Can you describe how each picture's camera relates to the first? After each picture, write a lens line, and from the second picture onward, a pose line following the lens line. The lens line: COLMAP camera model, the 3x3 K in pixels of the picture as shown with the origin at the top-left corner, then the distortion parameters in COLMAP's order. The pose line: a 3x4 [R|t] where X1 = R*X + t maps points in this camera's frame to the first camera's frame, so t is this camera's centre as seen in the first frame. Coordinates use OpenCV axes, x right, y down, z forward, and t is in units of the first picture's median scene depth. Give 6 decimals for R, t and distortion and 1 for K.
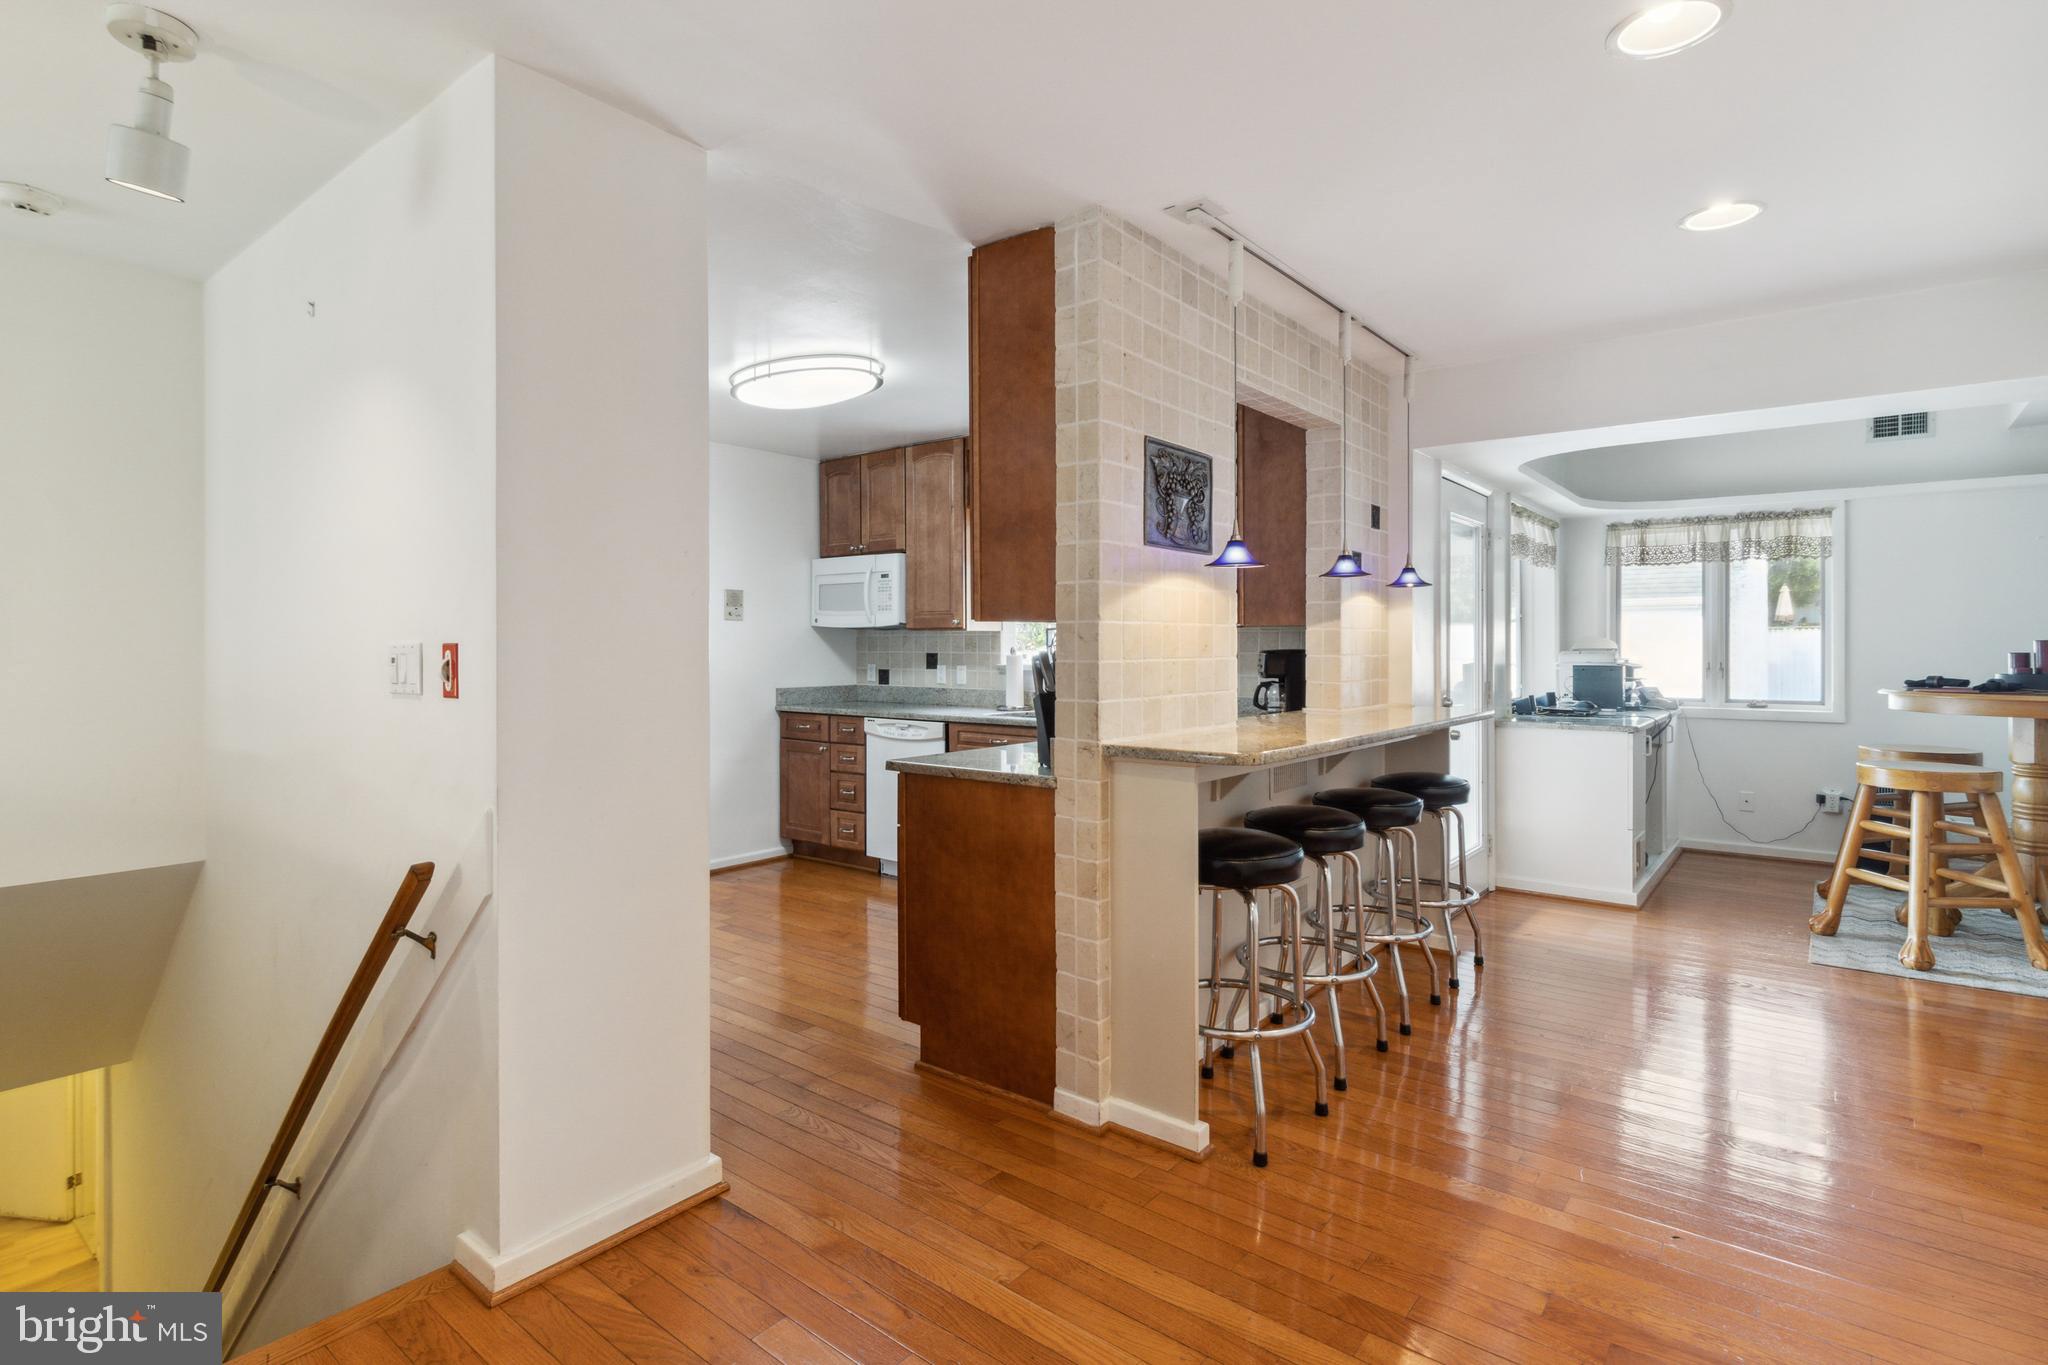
lens RADIAL K [[1019.3, 0, 1026.3], [0, 1019.3, 647.0], [0, 0, 1]] dist [0.001255, 0.000519]
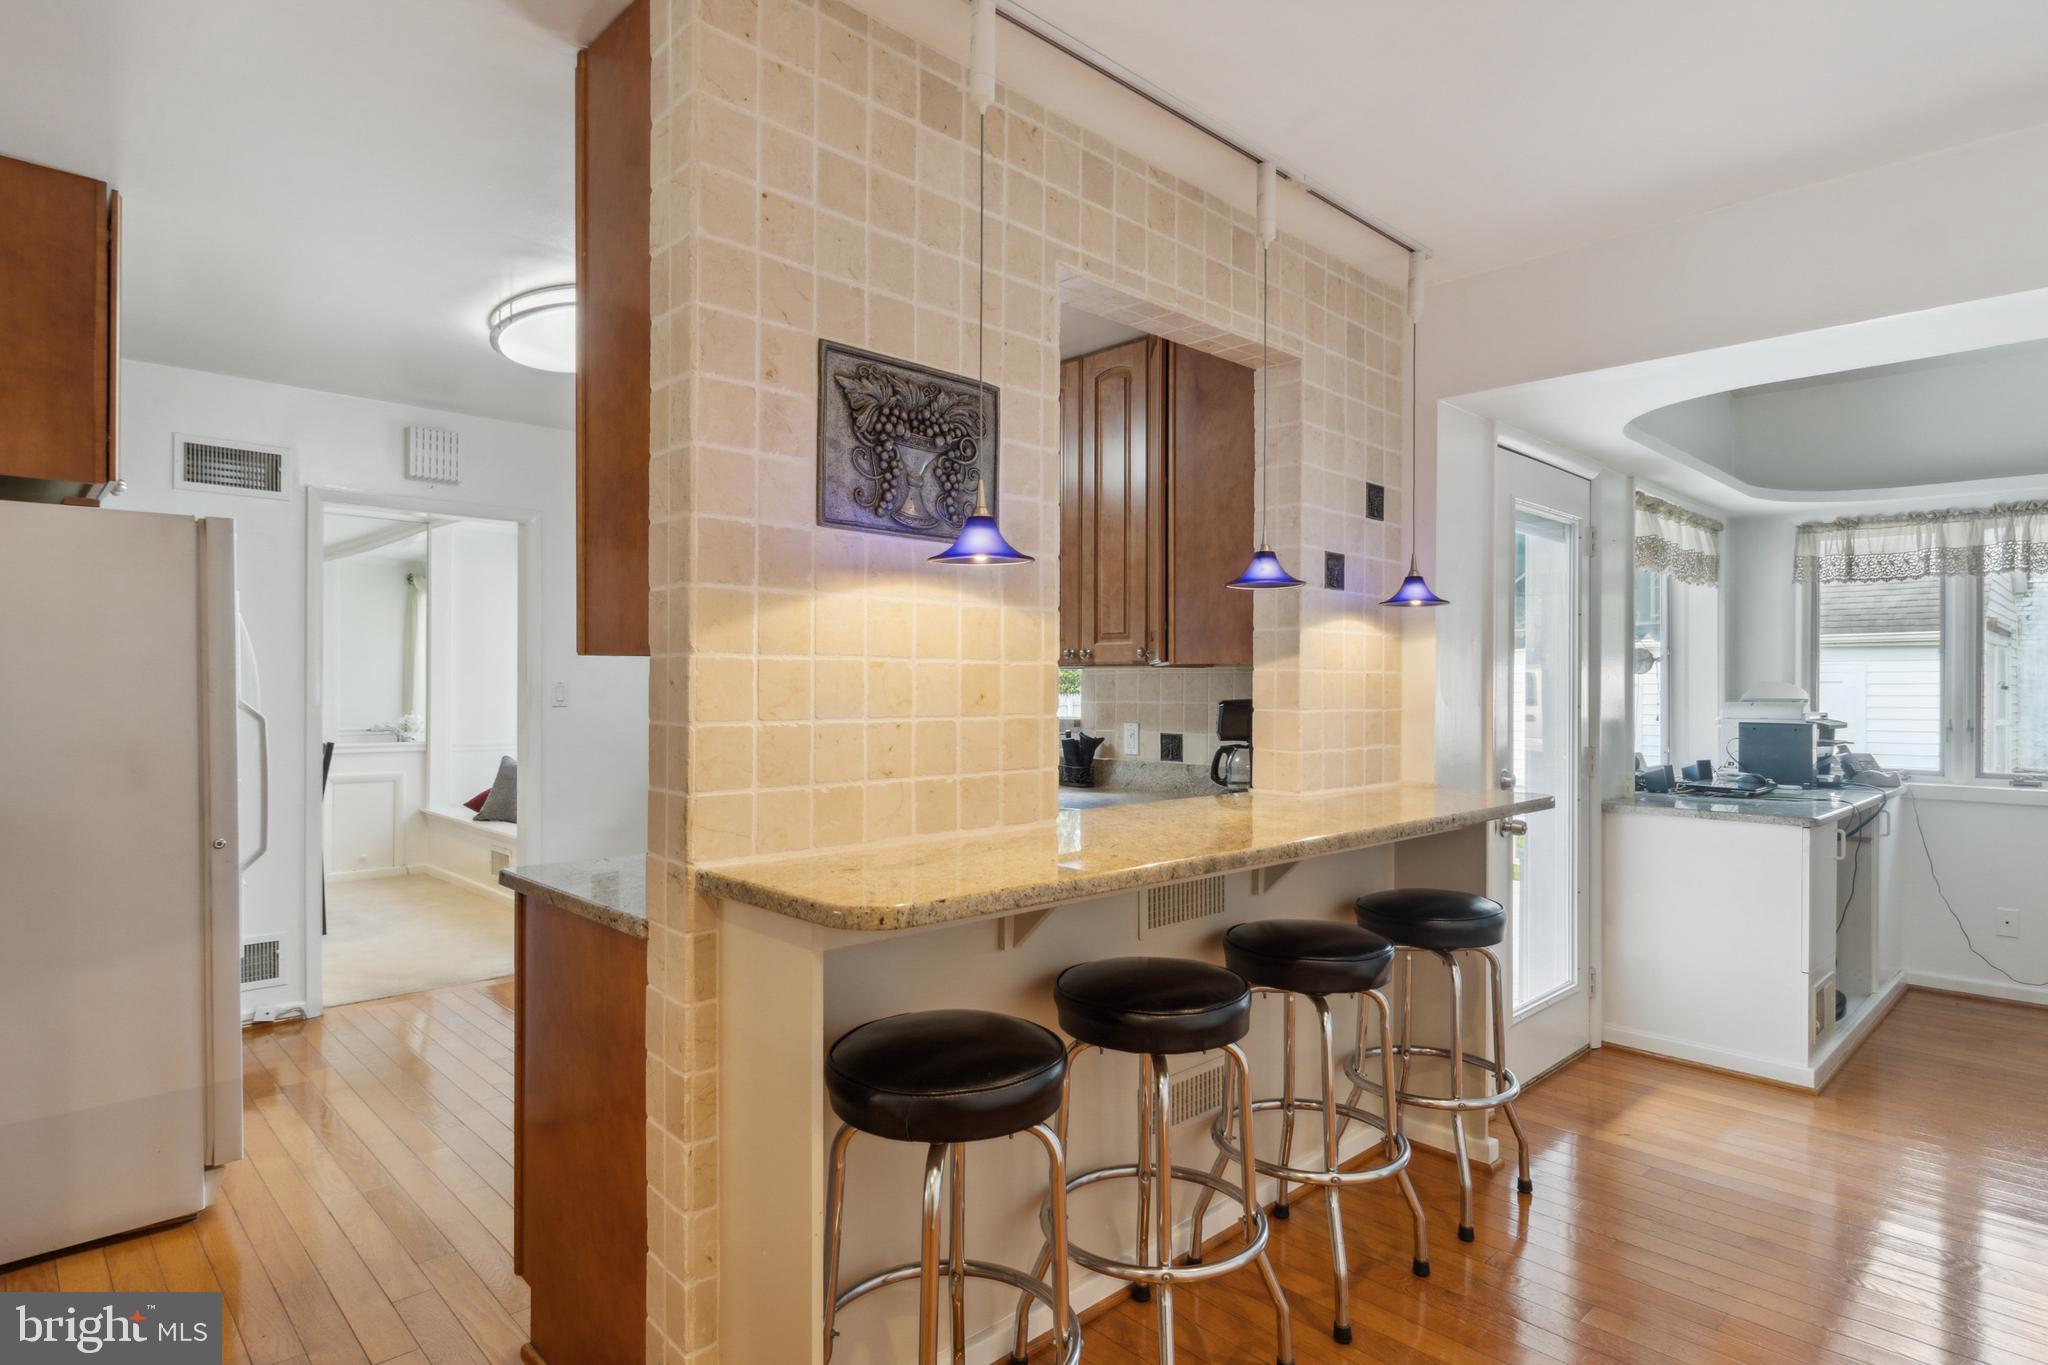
lens RADIAL K [[1101.9, 0, 1024.0], [0, 1101.9, 682.5], [0, 0, 1]] dist [-0.001690, -0.001640]
pose [[0.991243, 0.006083, -0.131910, 0.172113], [-0.006639, 0.999971, -0.003777, -0.004316], [0.131884, 0.004619, 0.991254, 0.209765]]
